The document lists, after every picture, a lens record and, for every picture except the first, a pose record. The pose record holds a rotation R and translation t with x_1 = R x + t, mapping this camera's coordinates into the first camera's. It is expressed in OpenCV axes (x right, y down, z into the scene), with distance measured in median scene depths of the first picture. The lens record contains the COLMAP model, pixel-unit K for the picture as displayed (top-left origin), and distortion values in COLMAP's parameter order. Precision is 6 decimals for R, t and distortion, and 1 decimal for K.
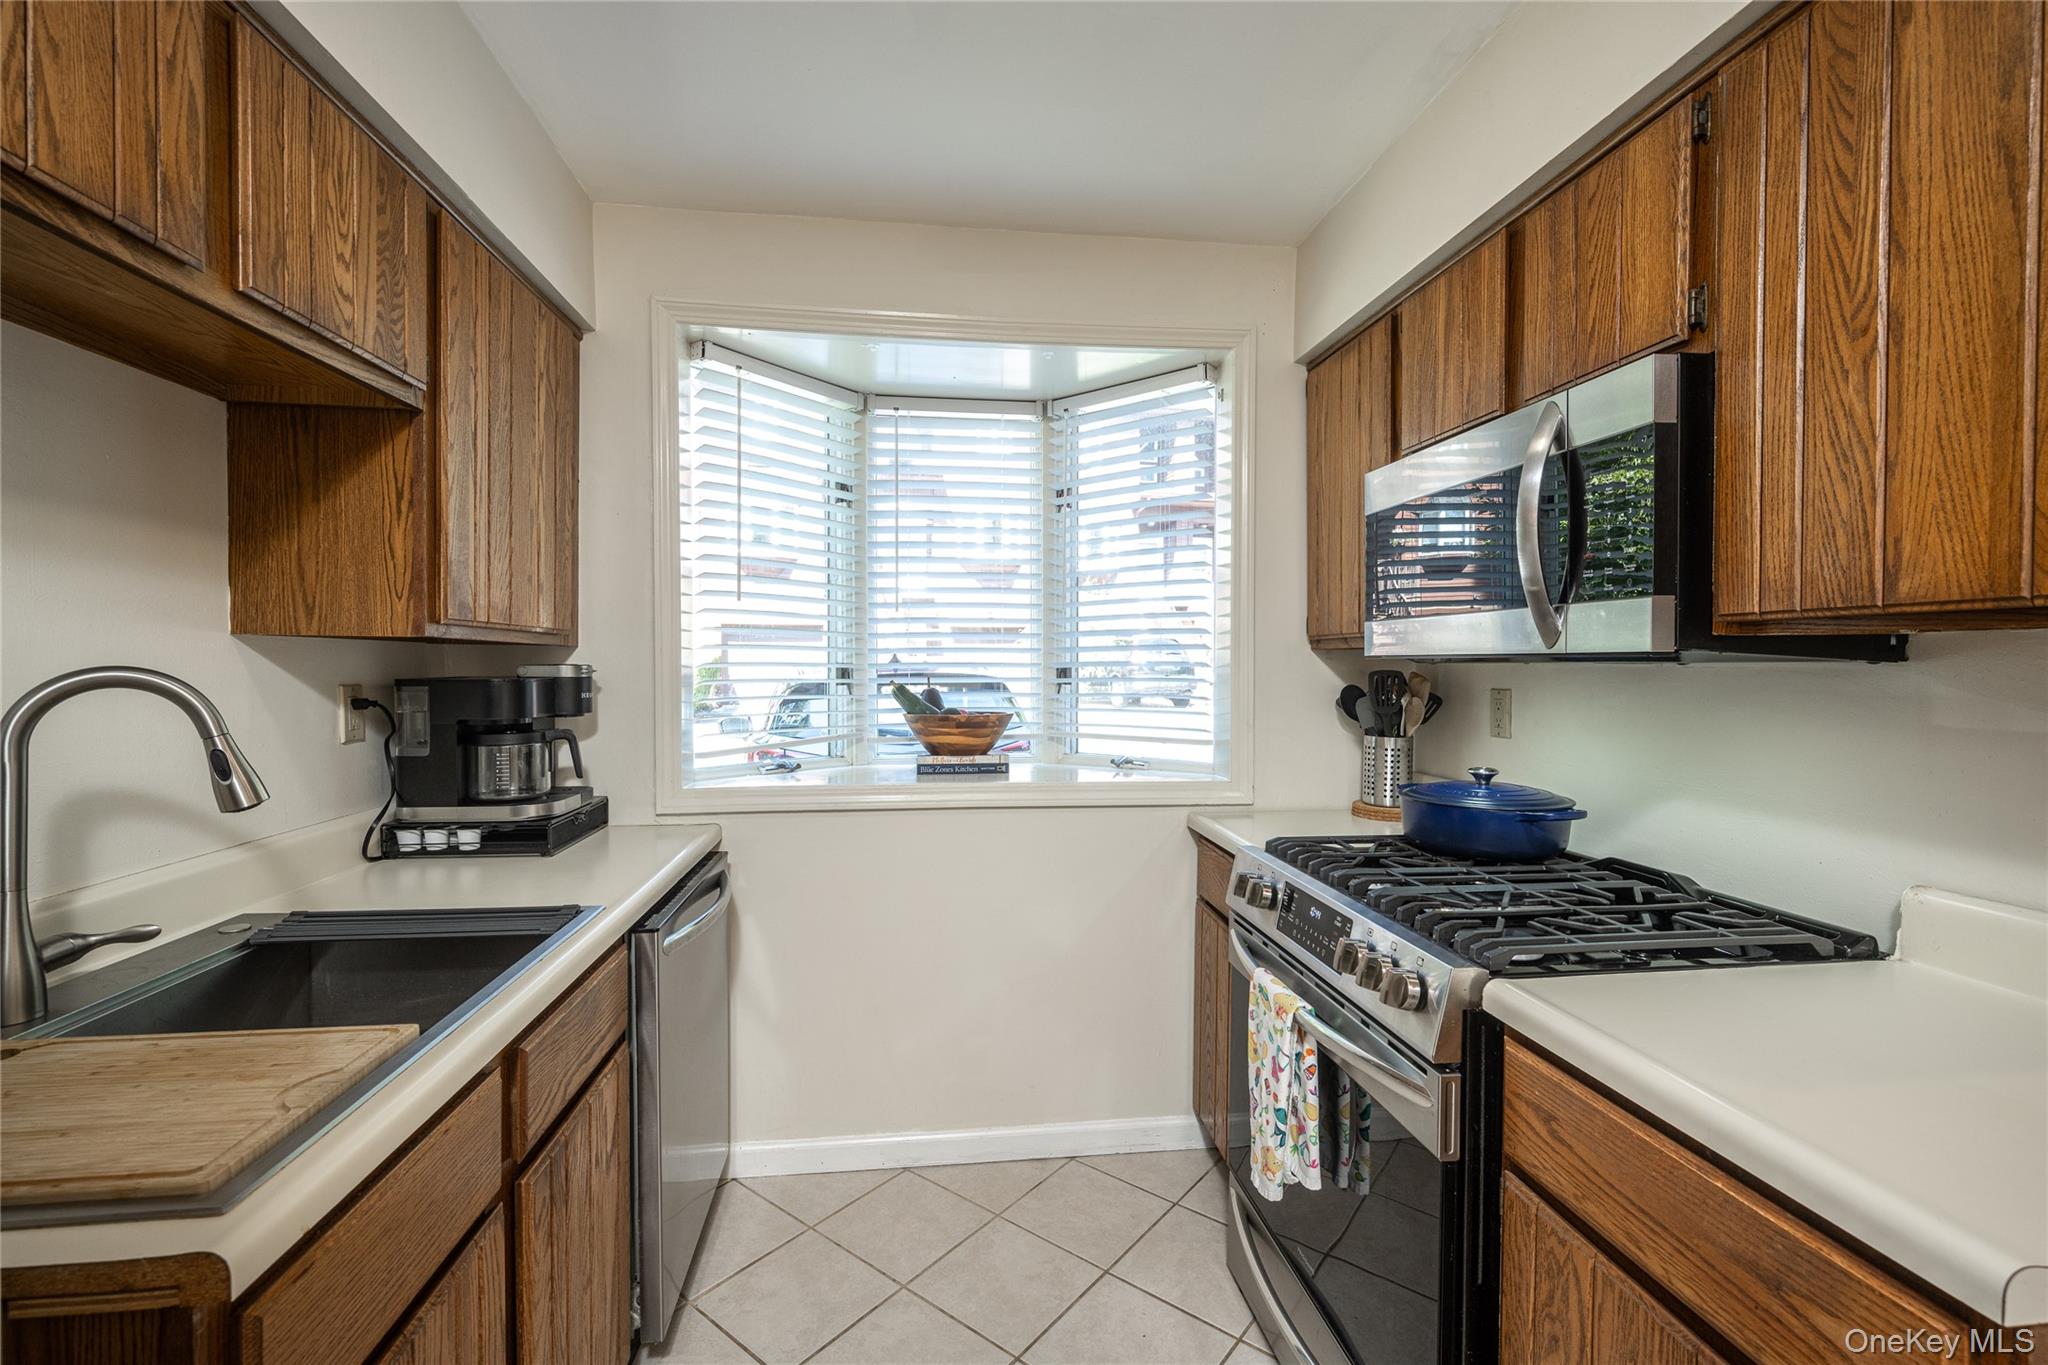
lens RADIAL K [[896.6, 0, 1020.1], [0, 896.6, 672.8], [0, 0, 1]] dist [-0.001142, 0.000086]
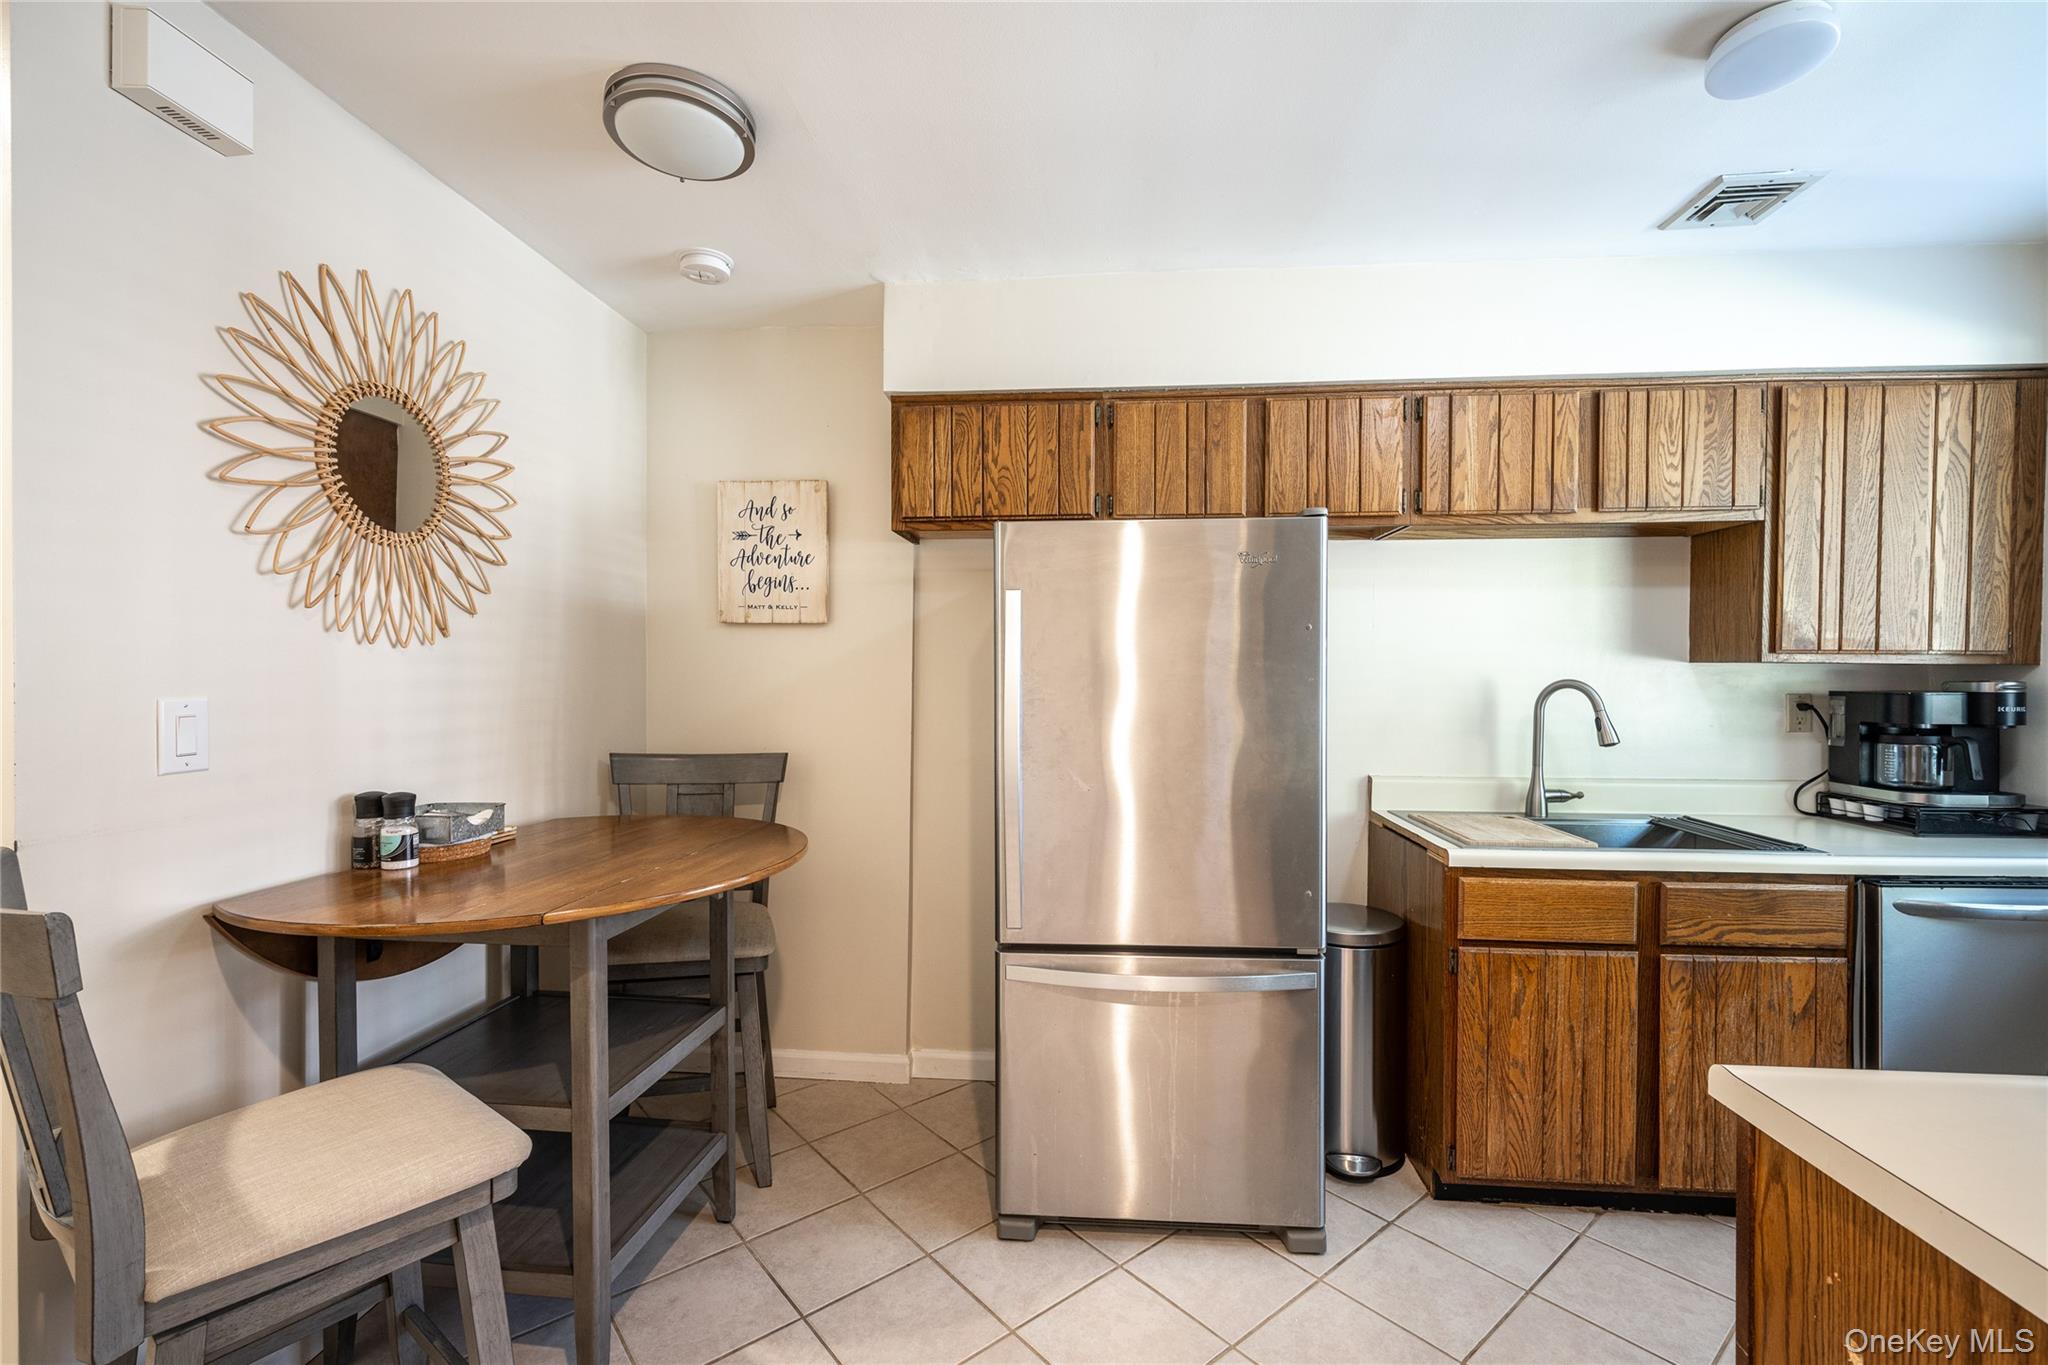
lens RADIAL K [[896.6, 0, 1025.5], [0, 896.6, 687.9], [0, 0, 1]] dist [-0.001142, 0.000086]
pose [[-0.201064, 0.006385, -0.979557, 0.950136], [-0.017109, 0.999803, 0.010029, 0.008993], [0.979429, 0.018776, -0.200915, 0.034860]]
